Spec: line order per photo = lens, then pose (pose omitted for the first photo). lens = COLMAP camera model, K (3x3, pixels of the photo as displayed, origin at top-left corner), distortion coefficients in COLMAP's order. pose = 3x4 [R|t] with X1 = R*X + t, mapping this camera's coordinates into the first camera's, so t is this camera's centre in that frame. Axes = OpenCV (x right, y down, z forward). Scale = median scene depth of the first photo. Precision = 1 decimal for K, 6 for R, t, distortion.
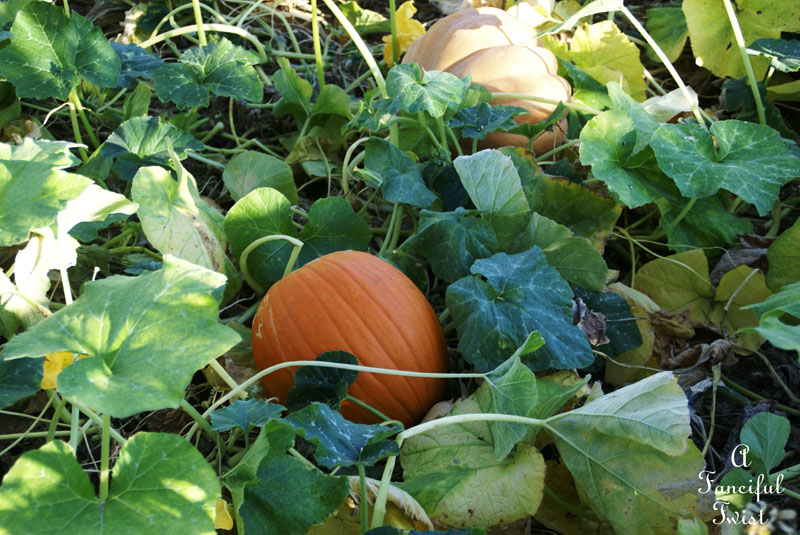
lens RADIAL K [[1728.1, 0, 400.0], [0, 1728.1, 267.5], [0, 0, 1]] dist [0.454457, 0.412572]
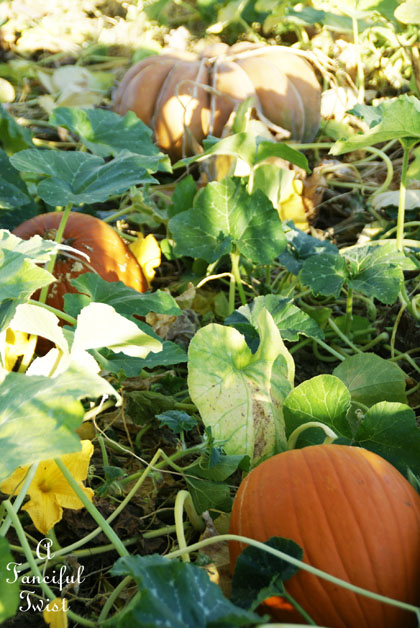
lens RADIAL K [[1670.8, 0, 210.0], [0, 1670.8, 314.0], [0, 0, 1]] dist [0.610947, -0.335389]
pose [[0.874865, 0.212538, -0.435246, 0.268241], [-0.281736, 0.954232, -0.100335, 0.033709], [0.394001, 0.210404, 0.894703, 0.167182]]
